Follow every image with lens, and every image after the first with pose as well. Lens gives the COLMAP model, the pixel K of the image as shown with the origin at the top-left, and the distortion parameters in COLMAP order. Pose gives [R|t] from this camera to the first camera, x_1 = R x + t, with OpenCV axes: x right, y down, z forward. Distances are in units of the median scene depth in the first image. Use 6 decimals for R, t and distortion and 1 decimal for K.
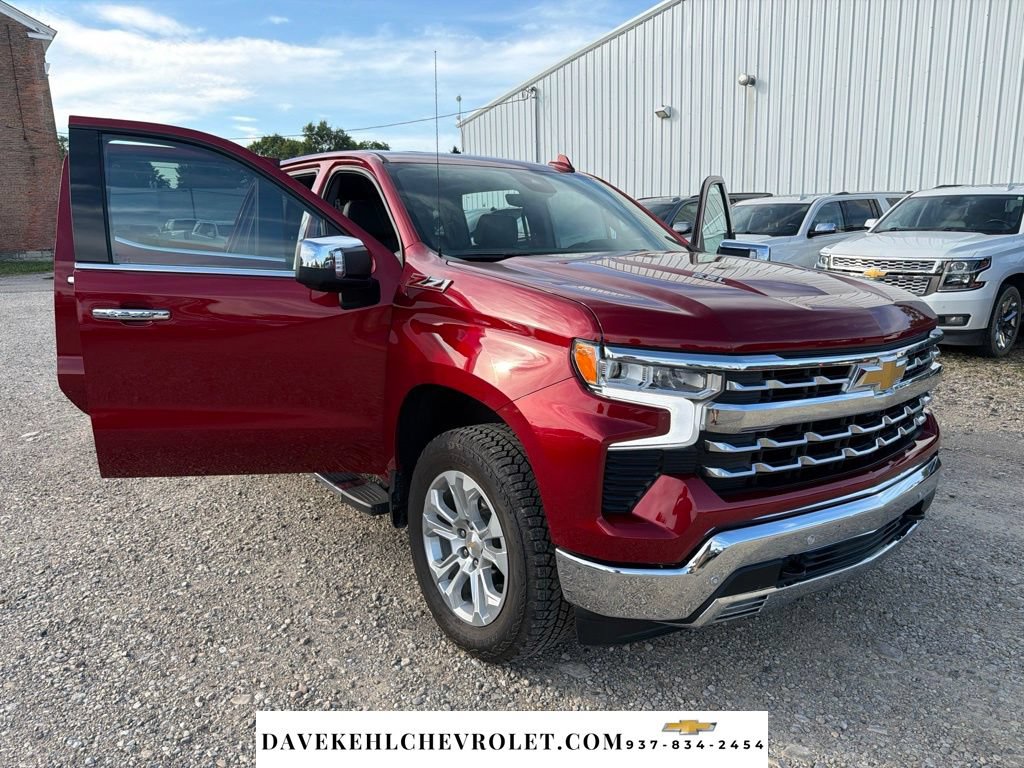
lens RADIAL K [[717.2, 0, 514.2], [0, 717.2, 385.5], [0, 0, 1]] dist [0.024576, -0.030113]
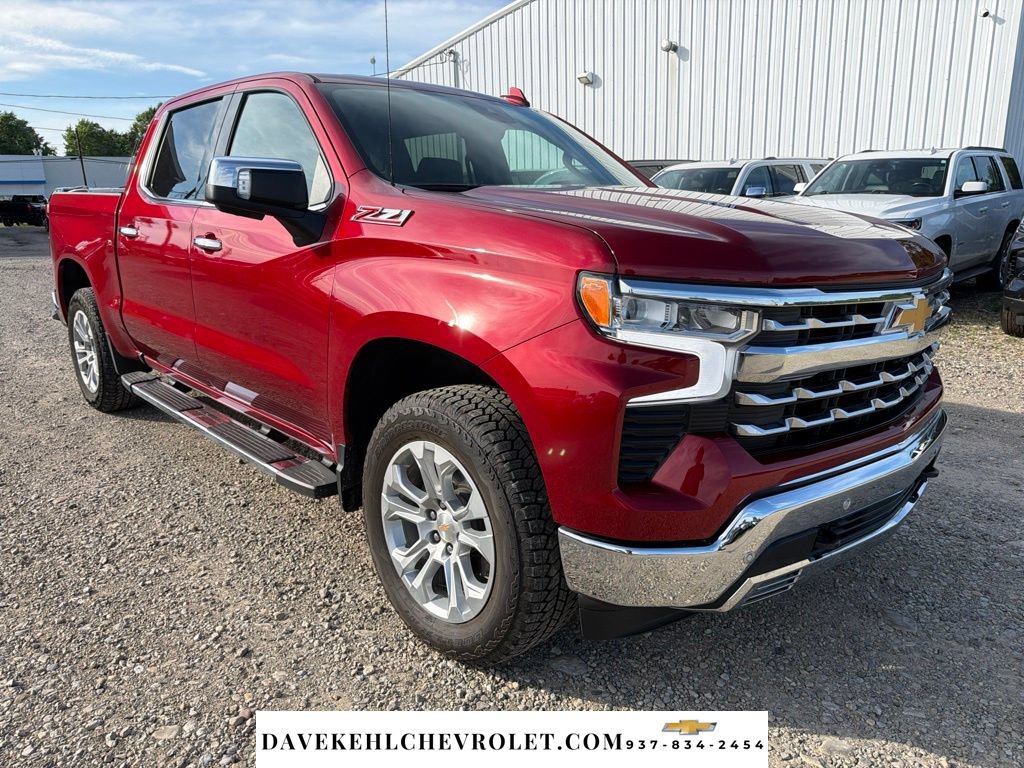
lens RADIAL K [[717.2, 0, 513.5], [0, 717.2, 388.0], [0, 0, 1]] dist [0.024576, -0.030113]
pose [[0.993785, -0.025221, 0.108423, -0.068706], [0.021209, 0.999053, 0.037998, 0.029068], [-0.109279, -0.035462, 0.993378, 0.167379]]
